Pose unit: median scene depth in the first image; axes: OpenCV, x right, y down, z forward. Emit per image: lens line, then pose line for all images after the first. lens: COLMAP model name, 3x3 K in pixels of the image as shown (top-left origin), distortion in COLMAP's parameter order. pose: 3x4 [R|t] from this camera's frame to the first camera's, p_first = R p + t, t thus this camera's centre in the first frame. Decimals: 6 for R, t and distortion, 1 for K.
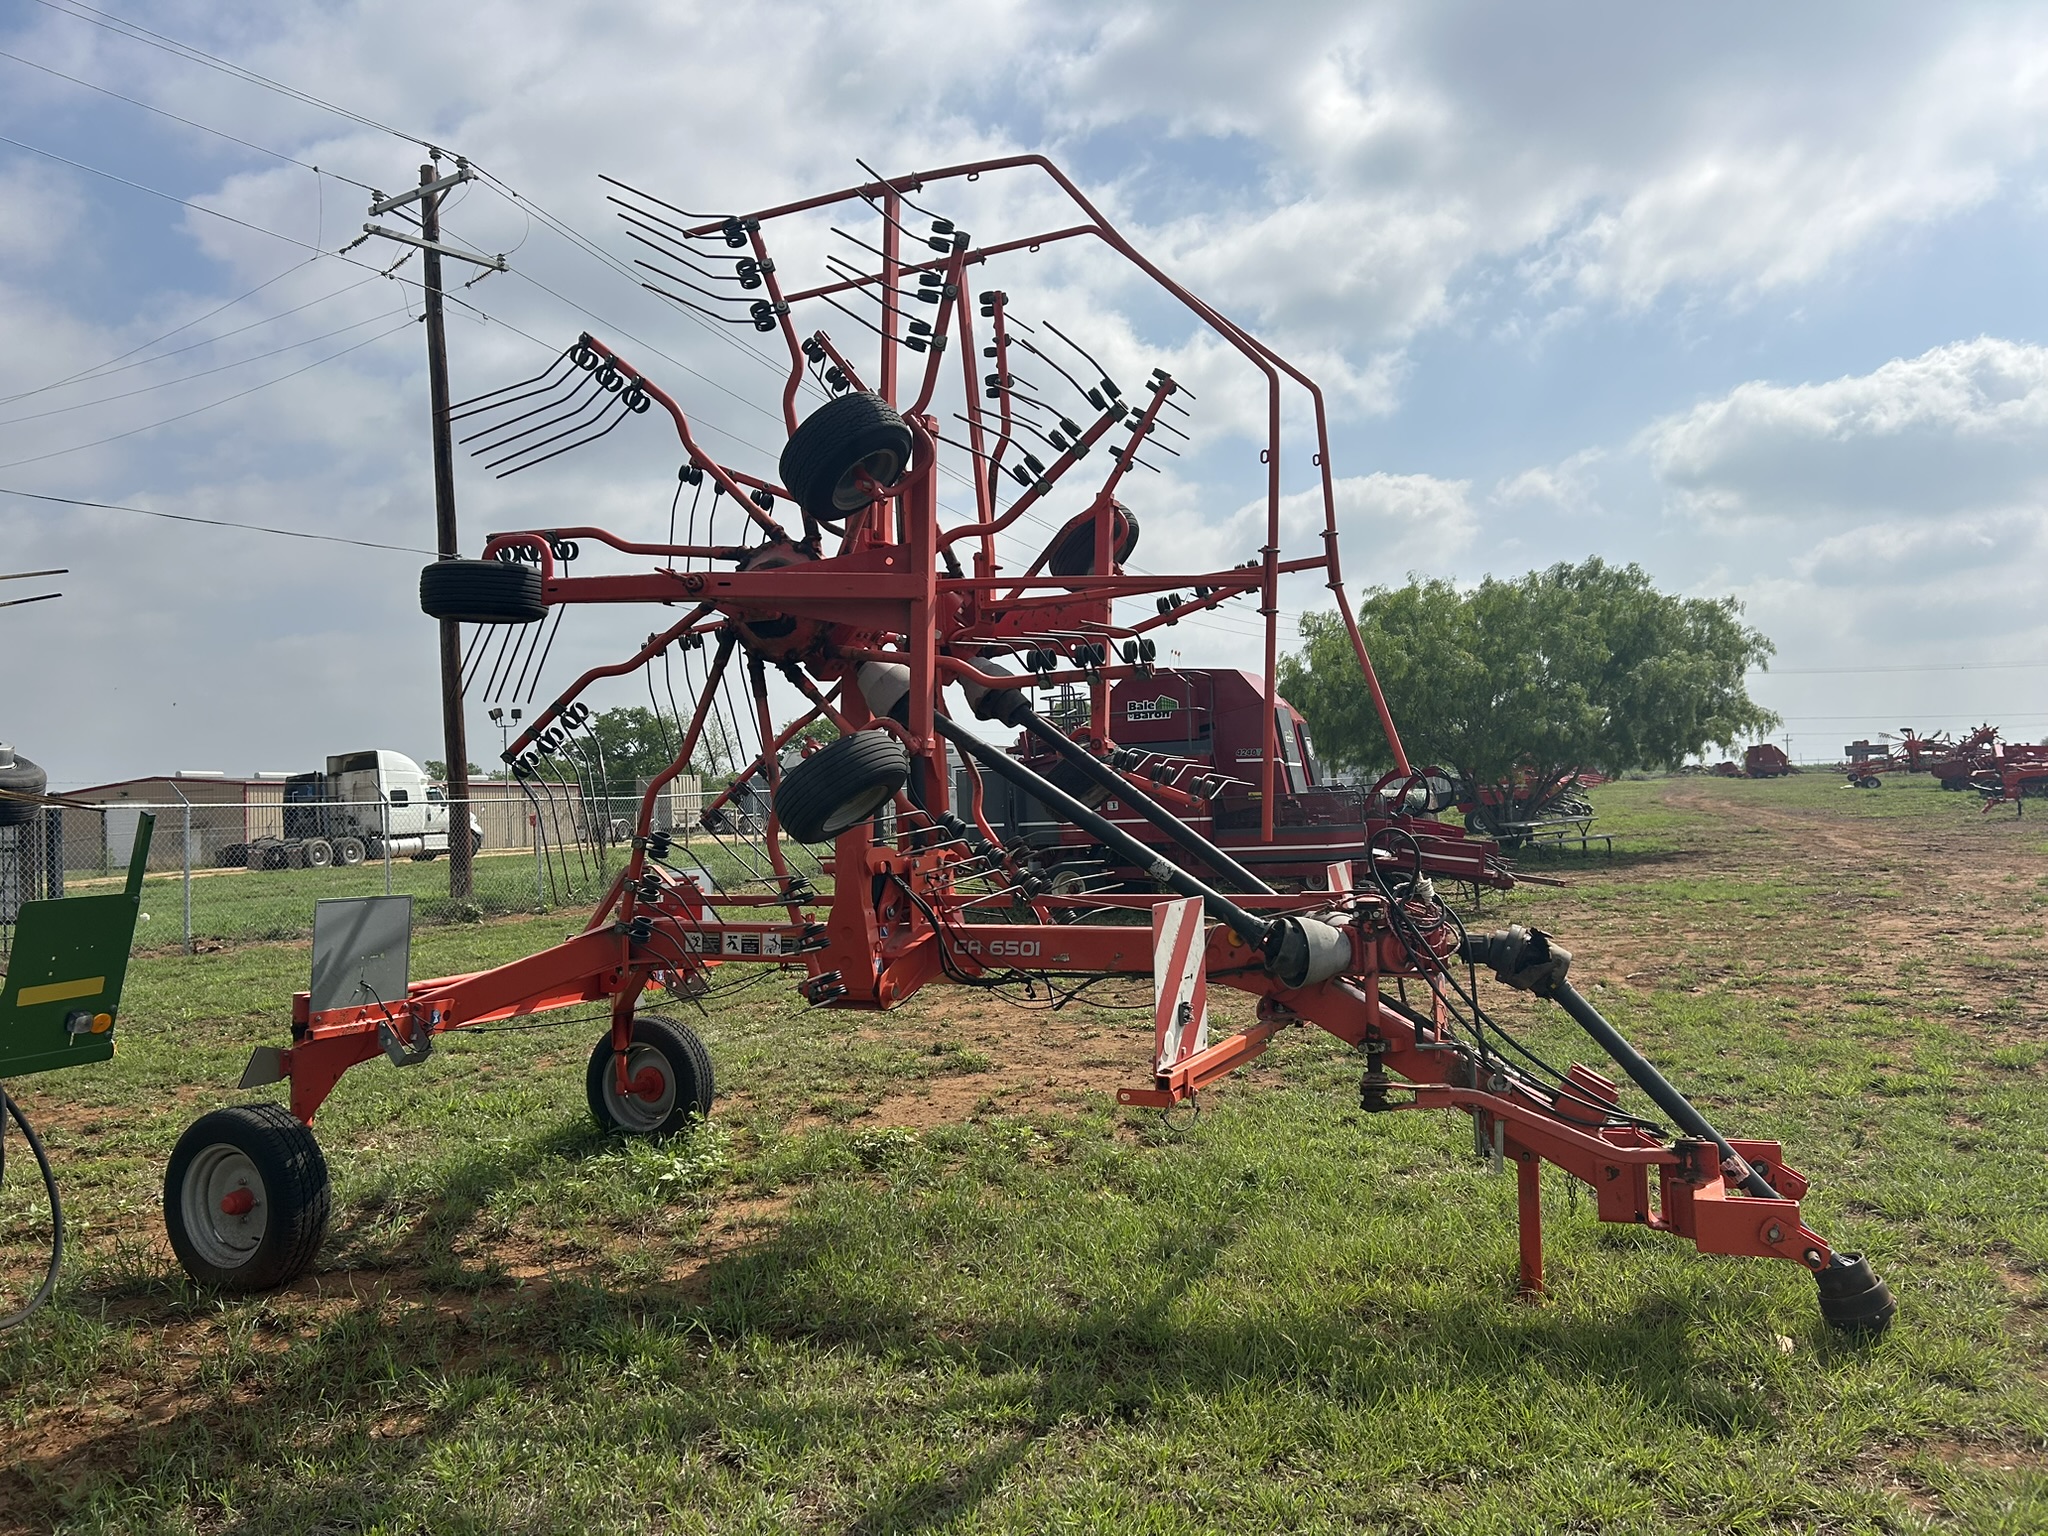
lens RADIAL K [[1549.9, 0, 1021.9], [0, 1549.9, 756.7], [0, 0, 1]] dist [0.050194, -0.049069]
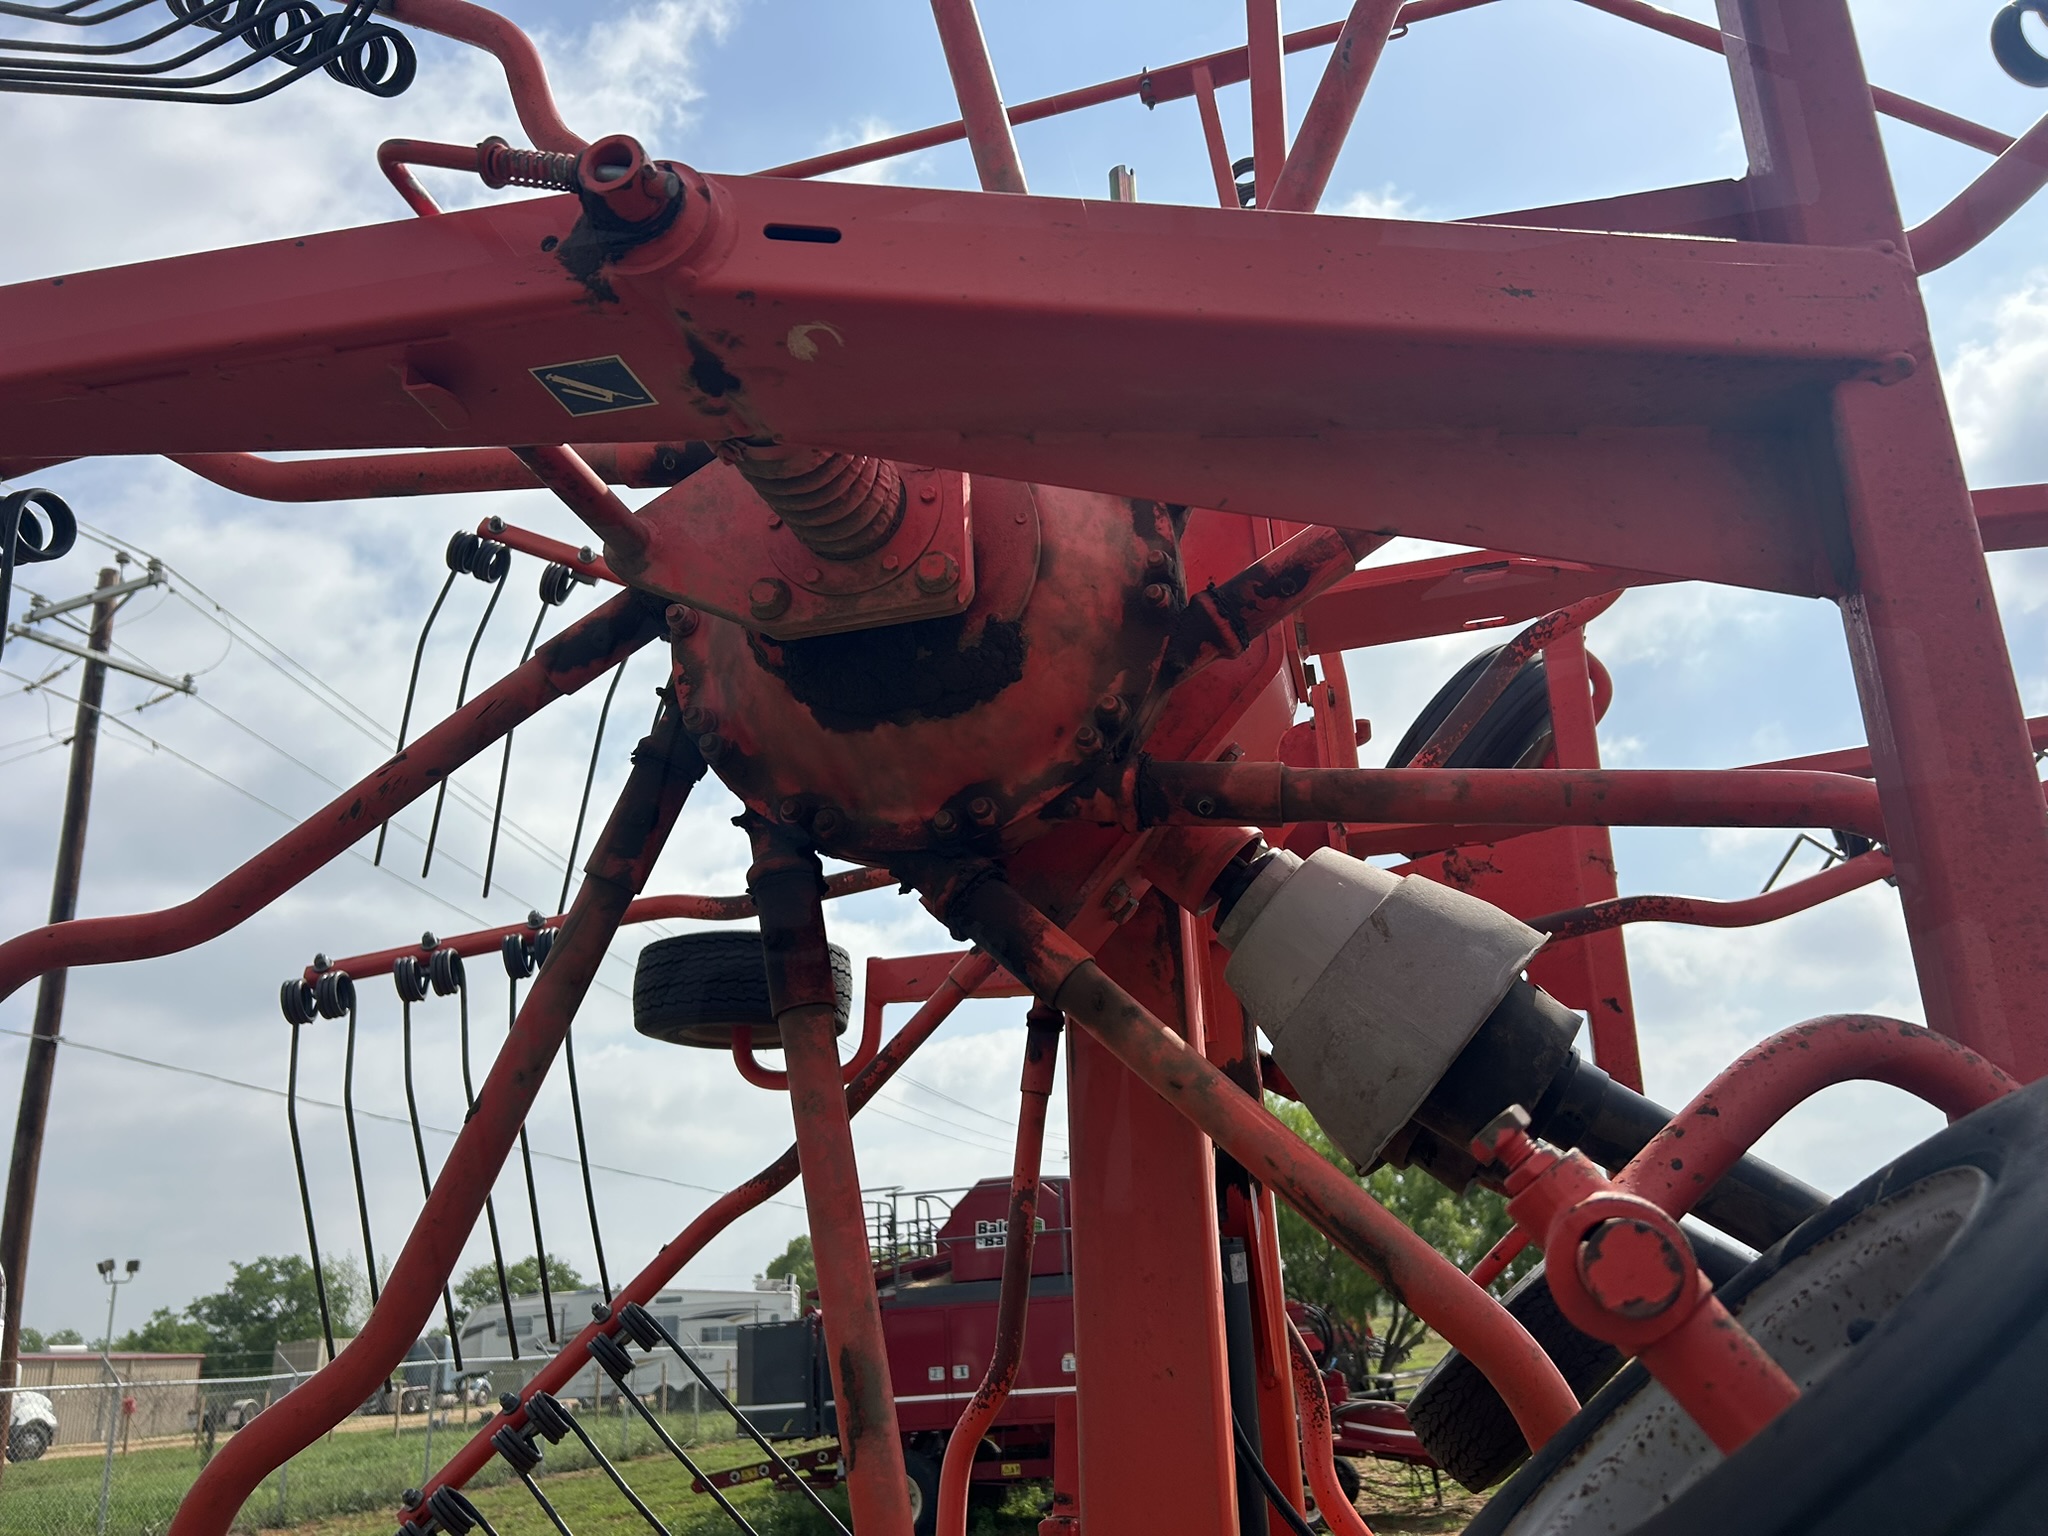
lens RADIAL K [[1553.4, 0, 1043.7], [0, 1553.4, 754.5], [0, 0, 1]] dist [0.044005, -0.050543]
pose [[0.982588, 0.042531, 0.180865, -0.038110], [0.019788, 0.943956, -0.329477, 0.000439], [-0.184741, 0.327319, 0.926678, 0.167216]]
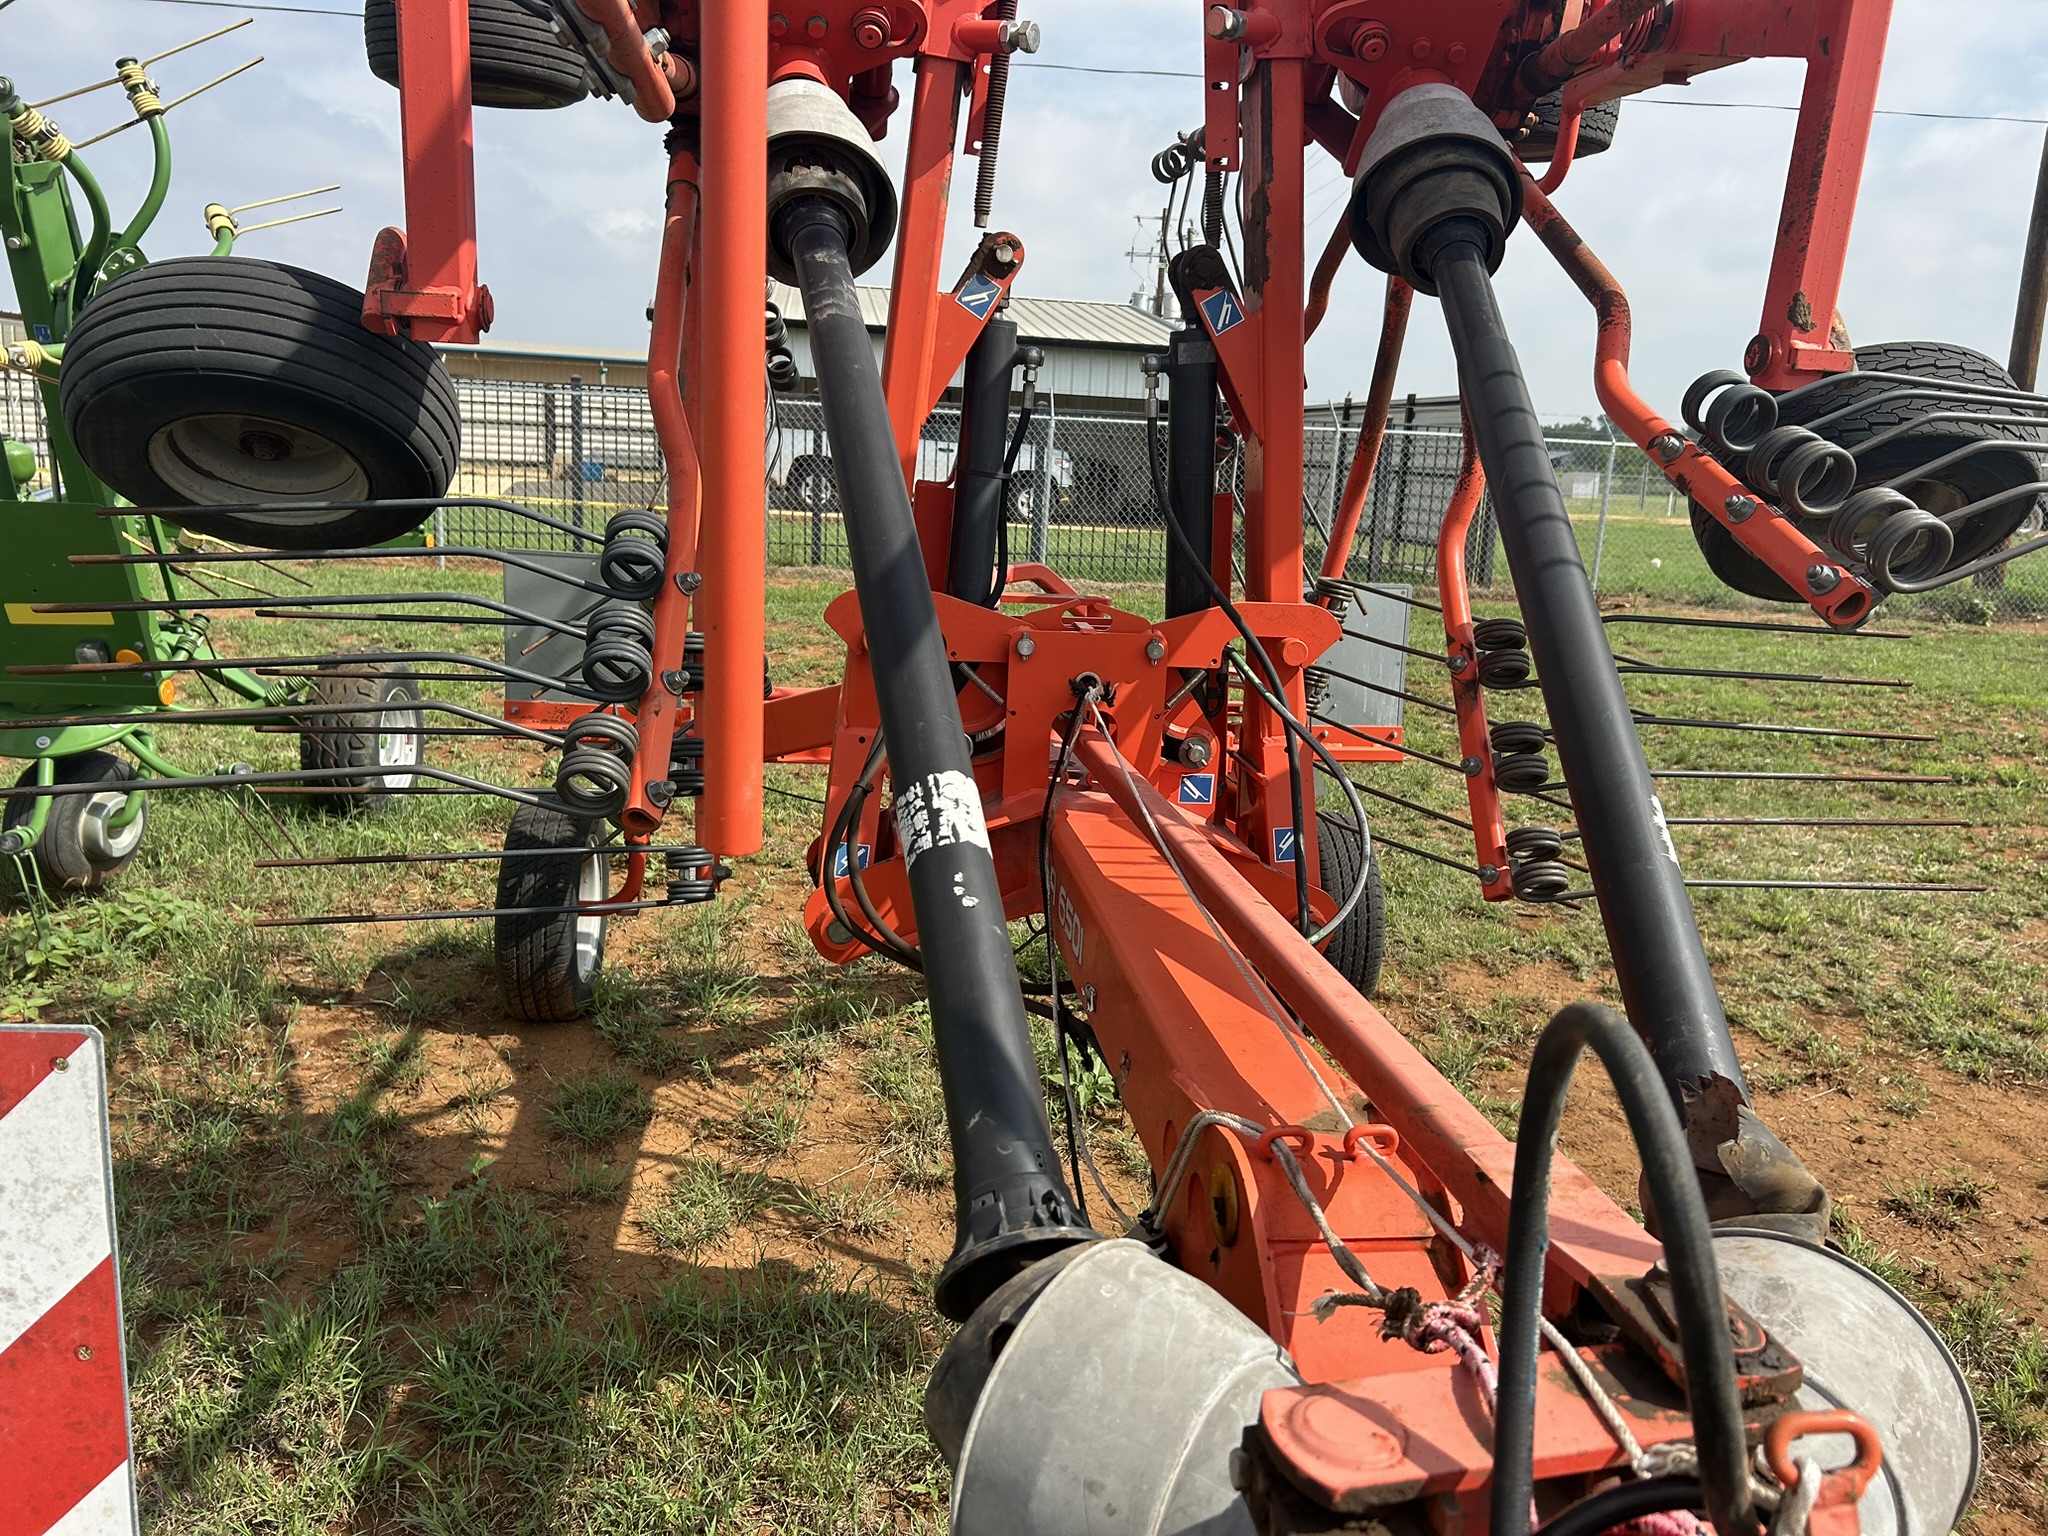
lens RADIAL K [[1549.9, 0, 1024.1], [0, 1549.9, 757.5], [0, 0, 1]] dist [0.050194, -0.049069]
pose [[0.509039, 0.232884, -0.828640, 0.062821], [-0.043792, 0.968463, 0.245279, -0.000011], [0.859628, -0.088569, 0.503184, 0.181032]]
